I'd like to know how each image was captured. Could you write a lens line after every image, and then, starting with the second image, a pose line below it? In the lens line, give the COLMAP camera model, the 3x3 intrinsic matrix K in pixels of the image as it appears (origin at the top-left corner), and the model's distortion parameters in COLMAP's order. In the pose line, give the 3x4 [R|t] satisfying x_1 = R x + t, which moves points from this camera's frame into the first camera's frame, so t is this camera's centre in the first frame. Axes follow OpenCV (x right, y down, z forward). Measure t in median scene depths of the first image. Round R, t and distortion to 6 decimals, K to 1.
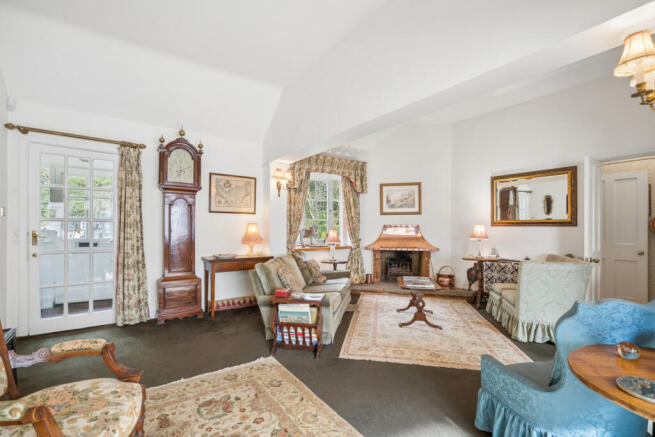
lens RADIAL K [[298.4, 0, 315.9], [0, 298.4, 226.4], [0, 0, 1]] dist [0.000821, 0.001795]
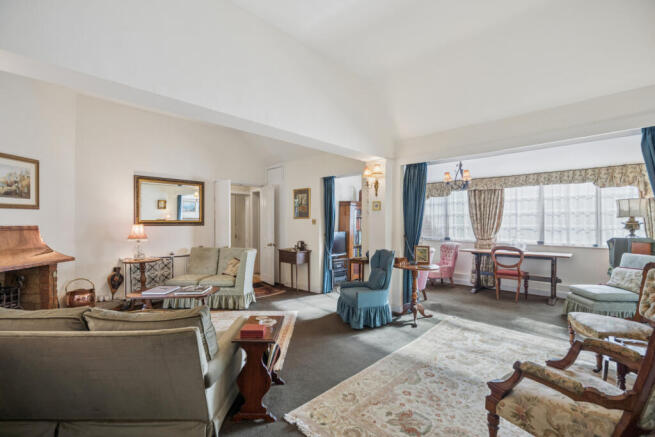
lens RADIAL K [[298.4, 0, 326.6], [0, 298.4, 219.6], [0, 0, 1]] dist [0.000821, 0.001795]
pose [[-0.223245, 0.002414, 0.974759, -0.518834], [-0.003554, 0.999988, -0.003290, -0.021123], [-0.974756, -0.004199, -0.223234, 0.632295]]
